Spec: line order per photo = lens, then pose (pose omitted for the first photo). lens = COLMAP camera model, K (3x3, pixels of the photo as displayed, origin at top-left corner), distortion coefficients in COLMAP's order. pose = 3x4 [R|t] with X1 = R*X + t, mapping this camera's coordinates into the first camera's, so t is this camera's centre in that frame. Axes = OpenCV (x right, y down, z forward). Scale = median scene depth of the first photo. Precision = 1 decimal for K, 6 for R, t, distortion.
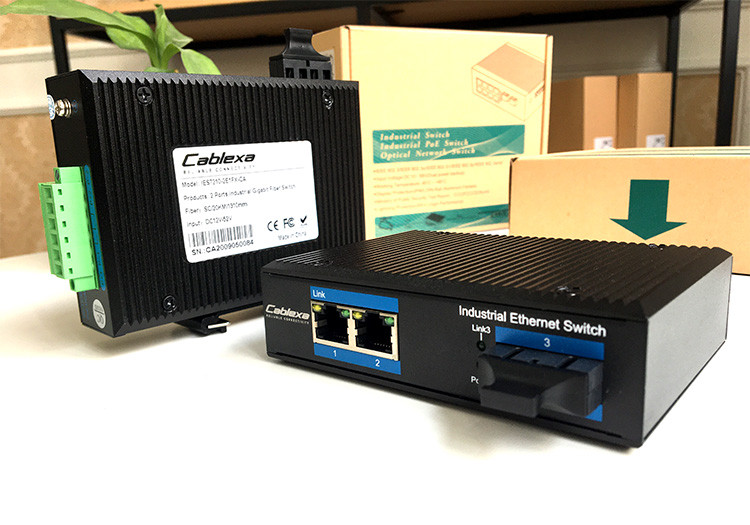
lens RADIAL K [[651.4, 0, 376.5], [0, 651.4, 280.3], [0, 0, 1]] dist [0.086534, -0.201355]
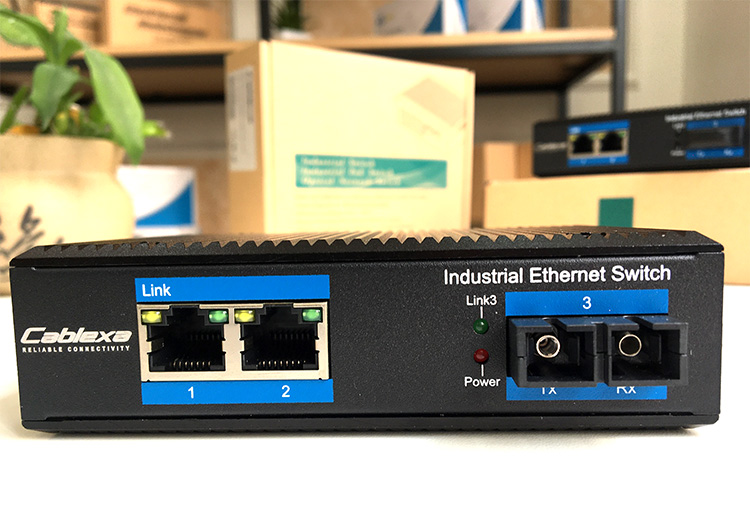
lens RADIAL K [[651.4, 0, 376.5], [0, 651.4, 280.3], [0, 0, 1]] dist [0.086534, -0.201355]
pose [[0.810626, -0.034750, 0.584532, -0.291300], [0.112796, 0.988809, -0.097641, 0.097996], [-0.574598, 0.145084, 0.805474, 0.472363]]
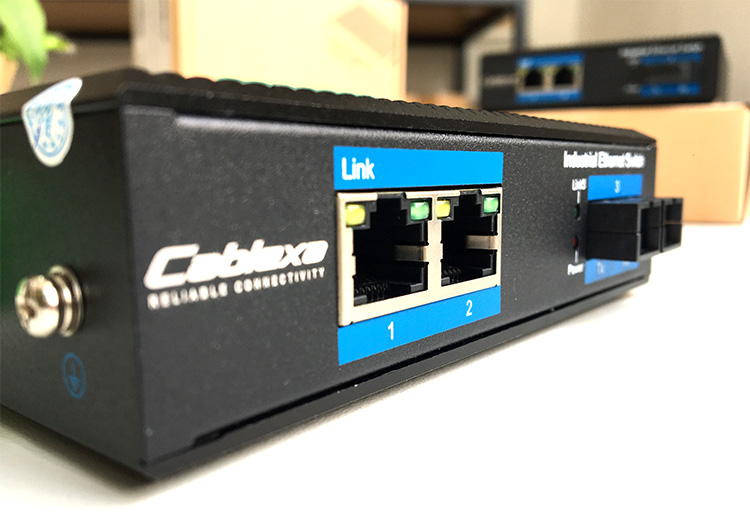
lens RADIAL K [[651.4, 0, 376.5], [0, 651.4, 280.3], [0, 0, 1]] dist [0.086534, -0.201355]
pose [[0.032605, -0.117443, 0.992544, -0.469950], [0.223476, 0.968786, 0.107290, 0.046686], [-0.974164, 0.218312, 0.057833, 1.078531]]
